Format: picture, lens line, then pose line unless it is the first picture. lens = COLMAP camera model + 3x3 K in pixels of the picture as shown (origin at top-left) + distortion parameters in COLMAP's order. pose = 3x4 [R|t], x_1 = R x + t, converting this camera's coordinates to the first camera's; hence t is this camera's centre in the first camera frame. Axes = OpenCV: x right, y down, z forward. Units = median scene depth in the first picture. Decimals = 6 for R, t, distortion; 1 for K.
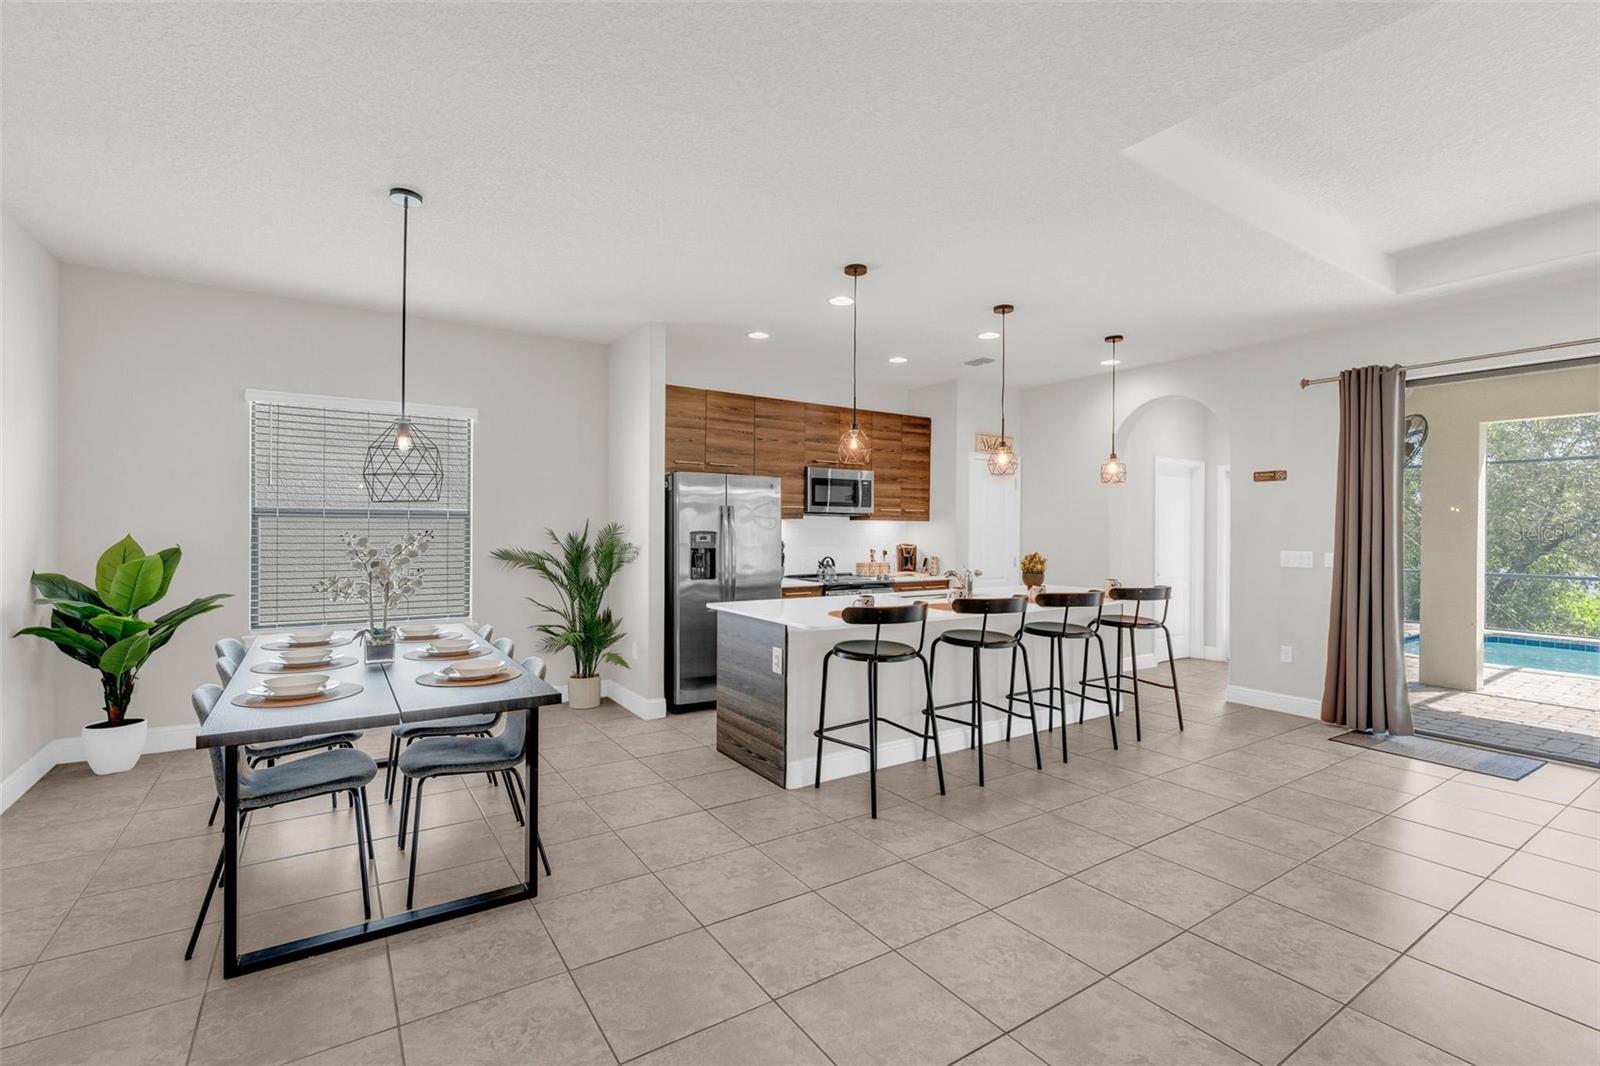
lens RADIAL K [[716.4, 0, 796.9], [0, 716.4, 533.2], [0, 0, 1]] dist [-0.012268, 0.004355]
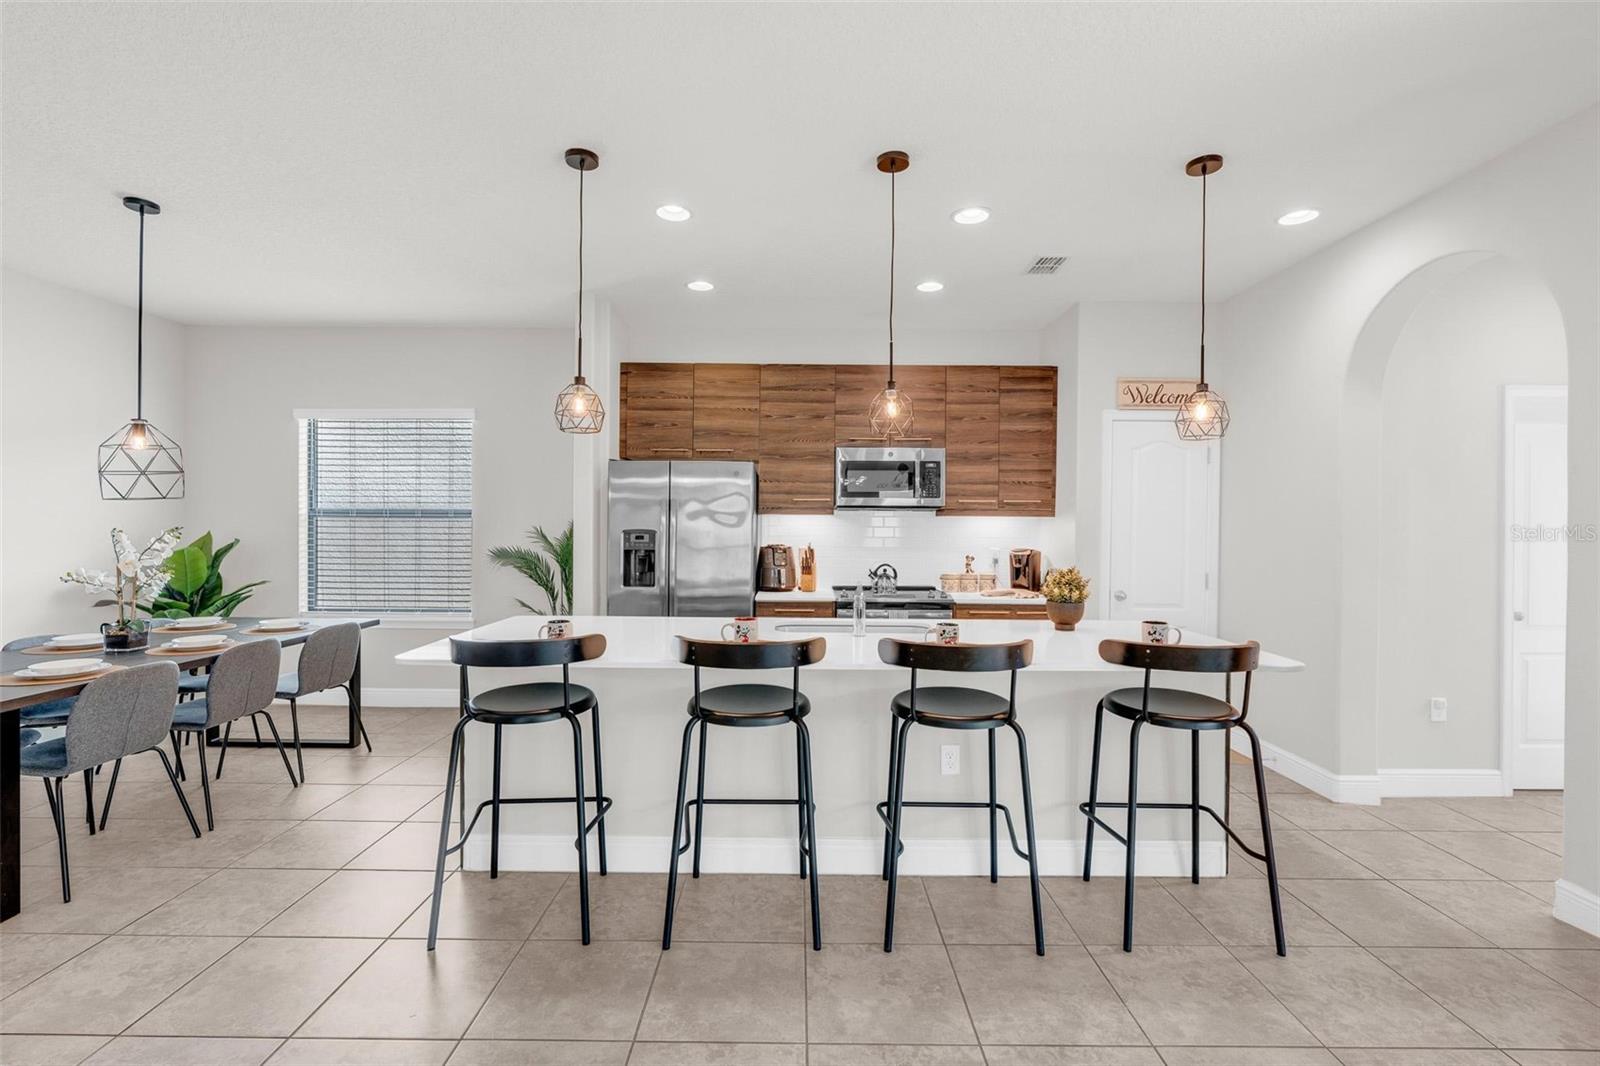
lens RADIAL K [[716.4, 0, 796.9], [0, 716.4, 533.2], [0, 0, 1]] dist [-0.012268, 0.004355]
pose [[0.832747, 0.003638, -0.553642, 0.481199], [-0.004846, 0.999988, -0.000720, 0.001180], [0.553633, 0.003282, 0.832754, 0.391418]]
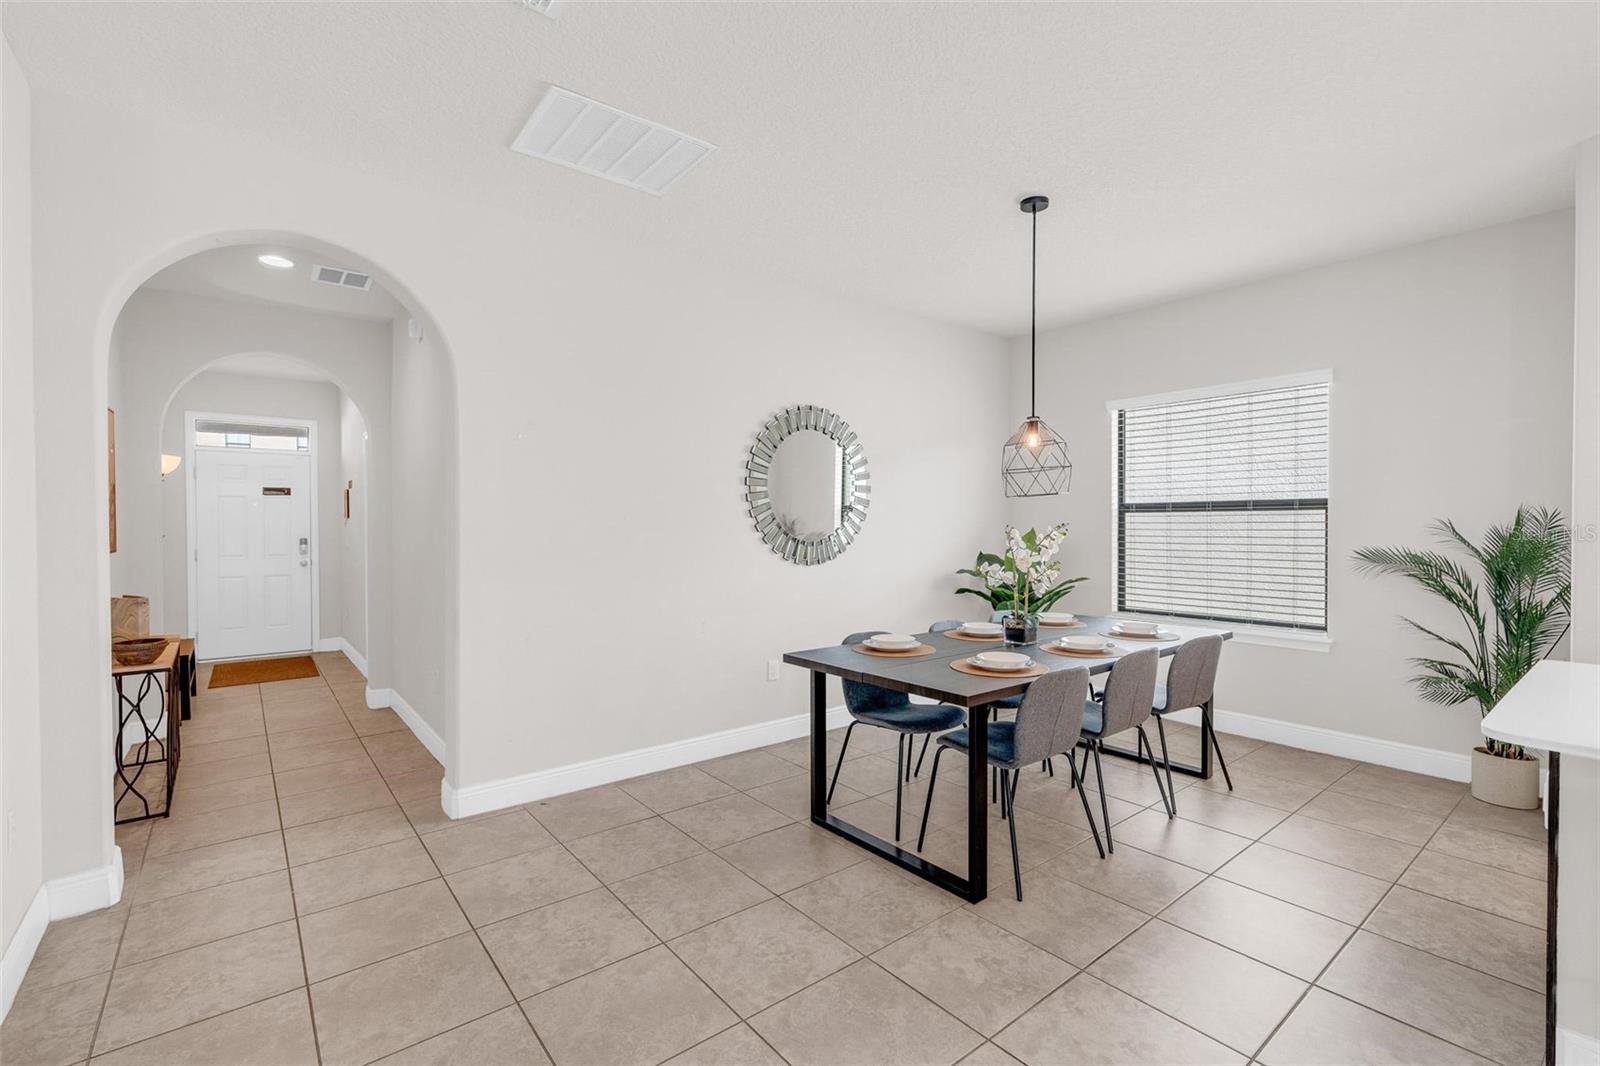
lens RADIAL K [[713.4, 0, 794.7], [0, 713.4, 531.6], [0, 0, 1]] dist [-0.008409, 0.000944]
pose [[0.085538, 0.004817, -0.996323, 0.272912], [-0.000989, 0.999988, 0.004750, 0.002600], [0.996334, 0.000579, 0.085541, 0.329019]]
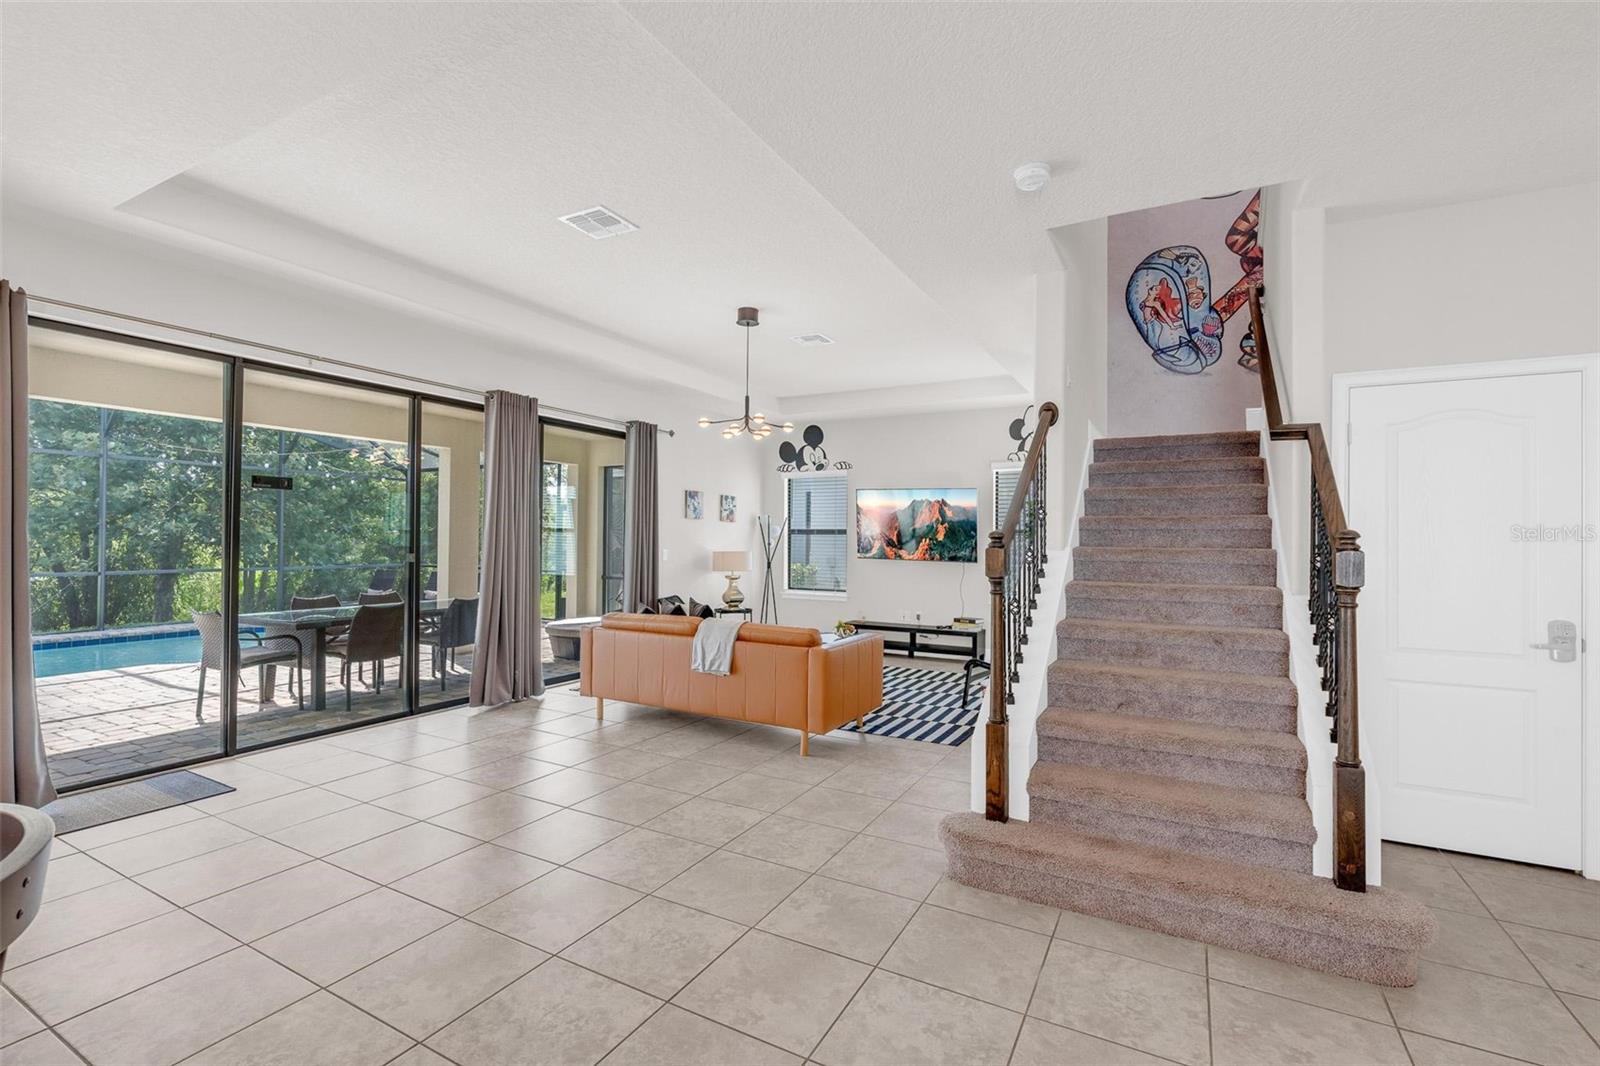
lens RADIAL K [[713.4, 0, 794.7], [0, 713.4, 531.6], [0, 0, 1]] dist [-0.008409, 0.000944]
pose [[-0.466447, -0.003672, 0.884541, -0.121642], [-0.008530, 0.999964, -0.000347, -0.001213], [-0.884508, -0.007707, -0.466462, 0.568744]]
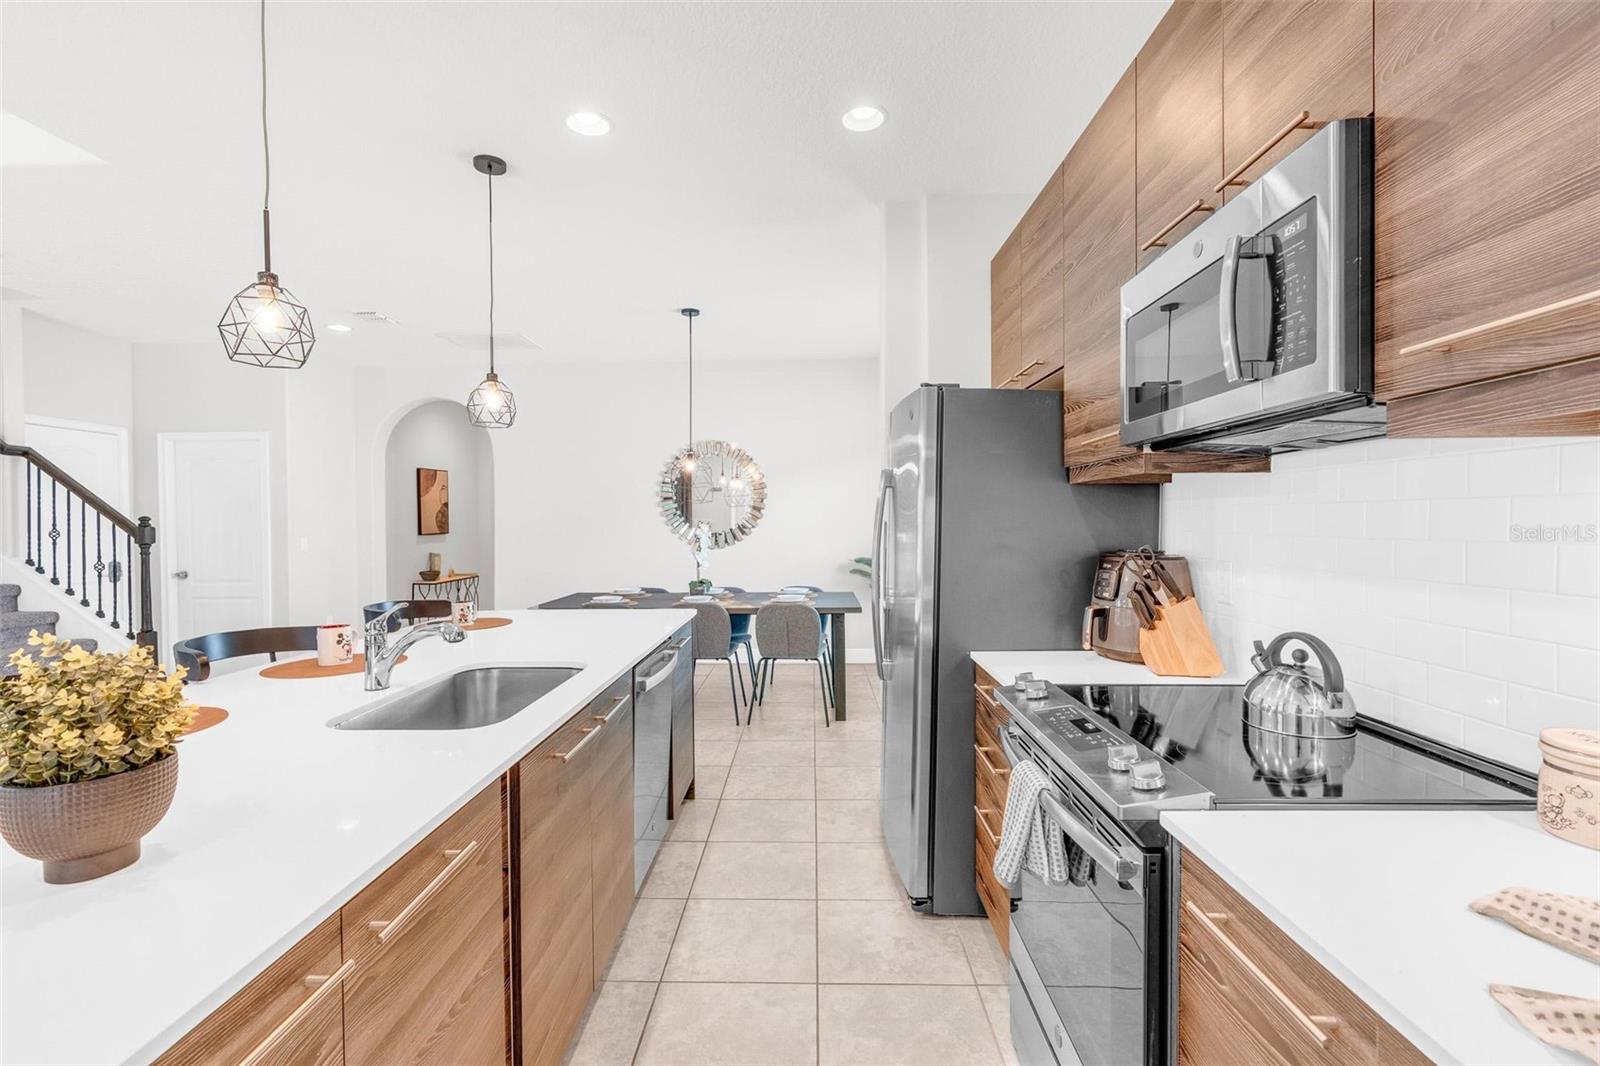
lens RADIAL K [[713.4, 0, 794.7], [0, 713.4, 531.6], [0, 0, 1]] dist [-0.008409, 0.000944]
pose [[-0.570411, 0.008931, -0.821311, 0.376425], [-0.002484, 0.999918, 0.012599, 0.000696], [0.821356, 0.009227, -0.570341, 1.242385]]
